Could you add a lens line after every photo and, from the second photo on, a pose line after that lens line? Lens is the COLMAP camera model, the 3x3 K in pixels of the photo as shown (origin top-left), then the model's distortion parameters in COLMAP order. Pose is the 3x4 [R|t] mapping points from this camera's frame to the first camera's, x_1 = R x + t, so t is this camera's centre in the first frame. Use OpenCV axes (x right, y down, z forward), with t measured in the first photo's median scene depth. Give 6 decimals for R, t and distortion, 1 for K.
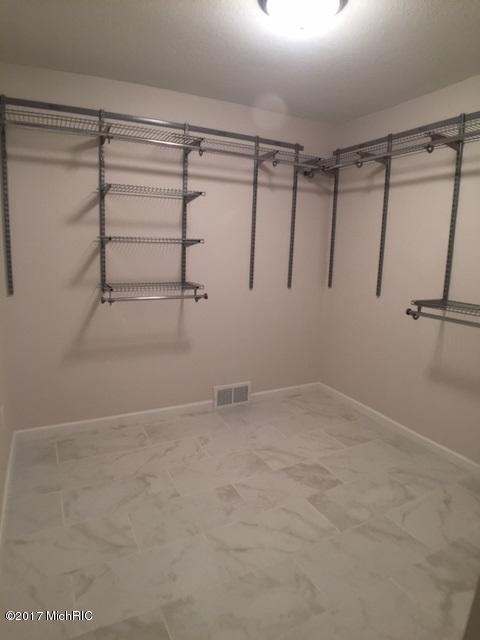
lens RADIAL K [[387.2, 0, 240.0], [0, 387.2, 316.2], [0, 0, 1]] dist [-0.054015, -0.003390]
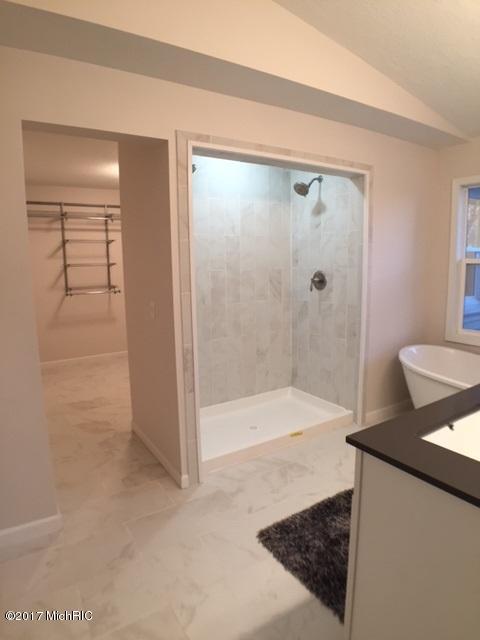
lens RADIAL K [[387.2, 0, 240.0], [0, 387.2, 322.5], [0, 0, 1]] dist [-0.054015, -0.003390]
pose [[0.994439, -0.064591, 0.083182, 0.356334], [0.067474, 0.997197, -0.032324, 0.218305], [-0.080861, 0.037757, 0.996010, -1.030196]]
